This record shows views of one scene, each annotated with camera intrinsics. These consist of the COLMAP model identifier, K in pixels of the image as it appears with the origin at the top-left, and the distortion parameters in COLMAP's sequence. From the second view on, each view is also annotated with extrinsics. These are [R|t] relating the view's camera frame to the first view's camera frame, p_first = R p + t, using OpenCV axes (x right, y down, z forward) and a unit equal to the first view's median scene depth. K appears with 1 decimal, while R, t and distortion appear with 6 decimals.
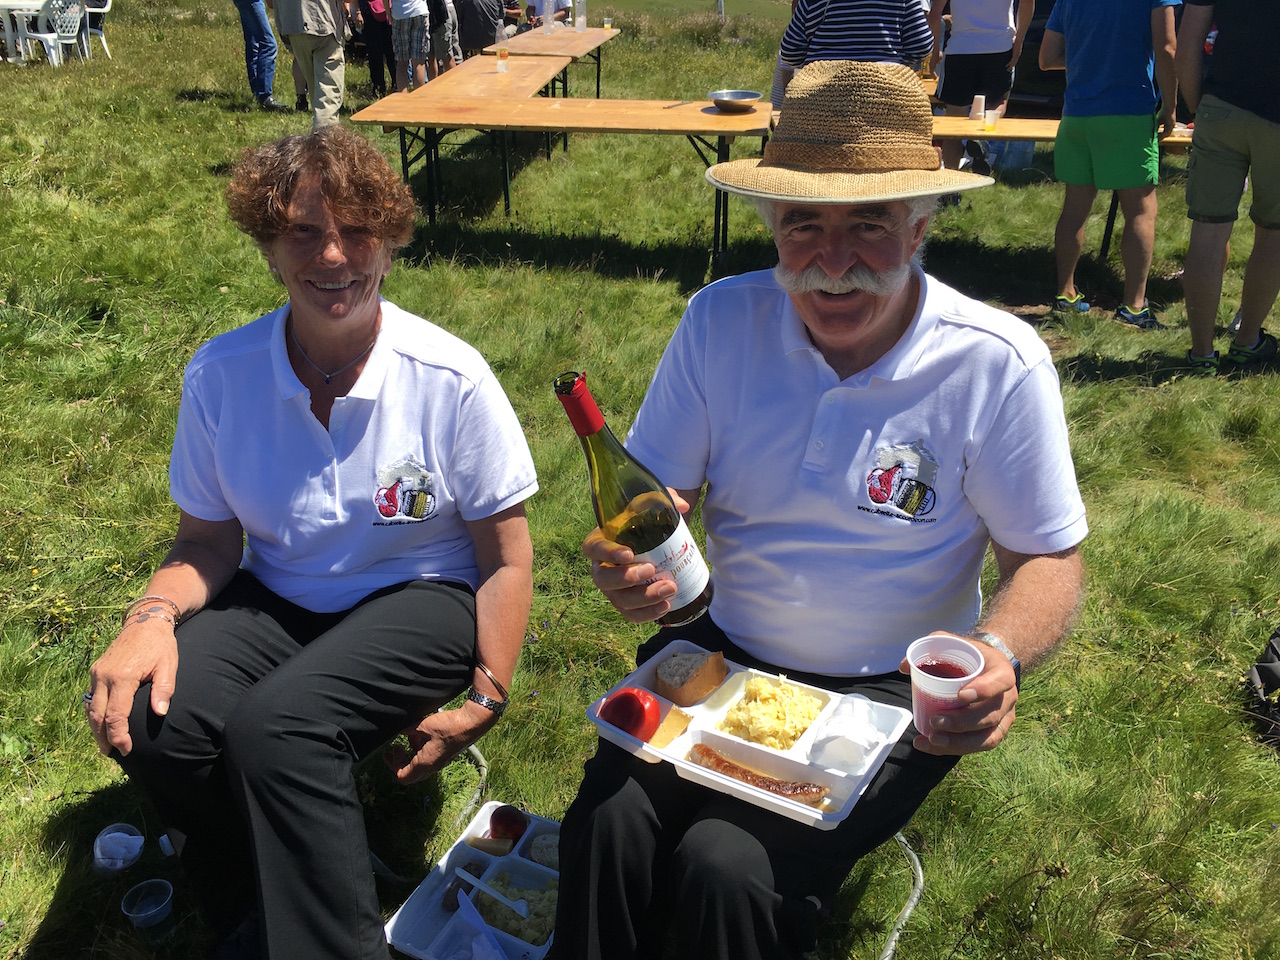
lens RADIAL K [[1059.1, 0, 630.9], [0, 1059.1, 483.3], [0, 0, 1]] dist [0.059755, -0.096327]
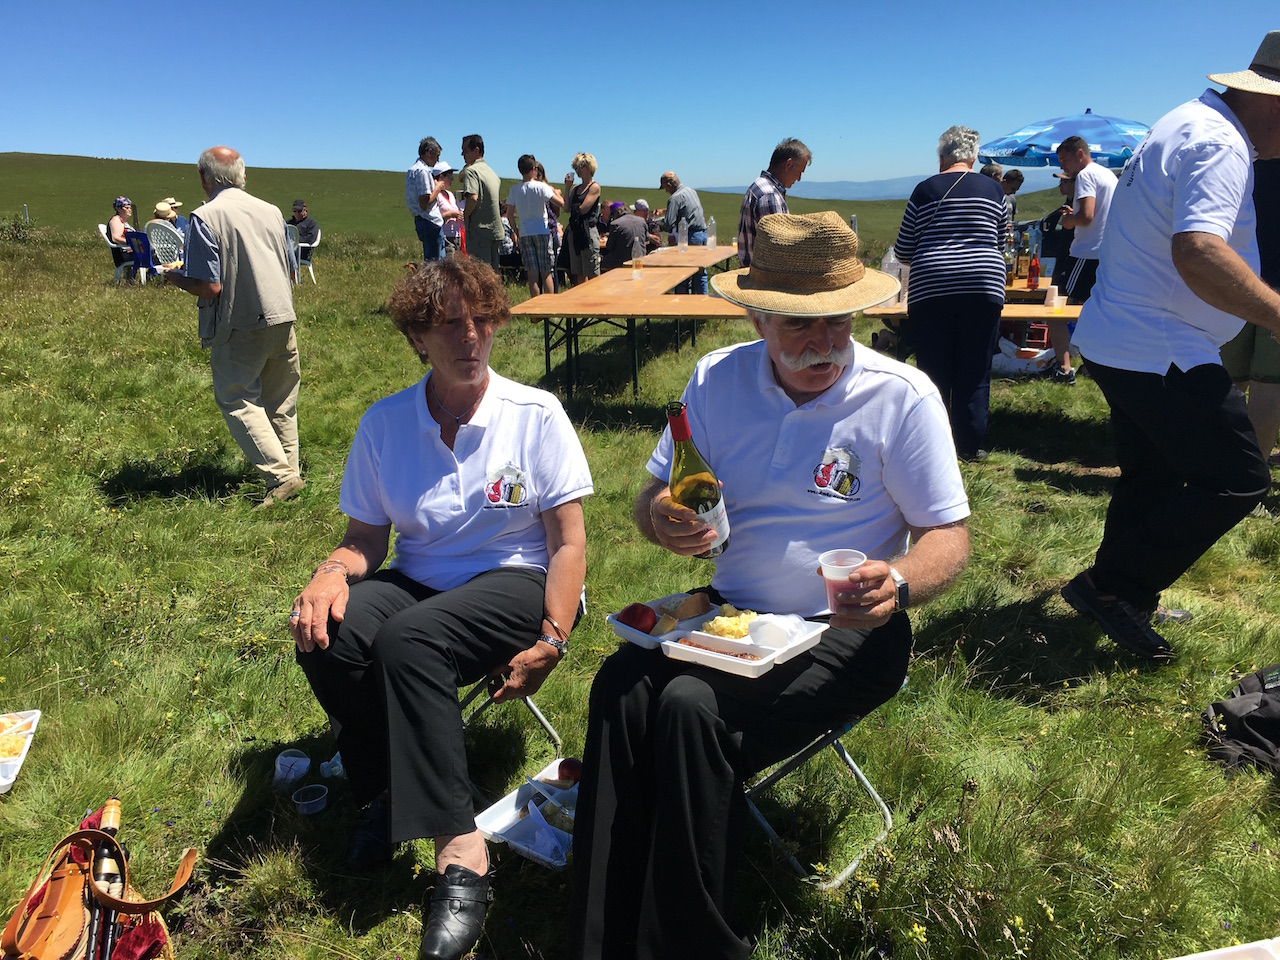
lens RADIAL K [[1206.9, 0, 676.3], [0, 1206.9, 554.8], [0, 0, 1]] dist [-0.332209, 1.369128]
pose [[0.992533, 0.011199, -0.121461, 0.203602], [-0.033225, 0.982946, -0.180870, 0.350276], [0.117364, 0.183555, 0.975978, -0.504333]]
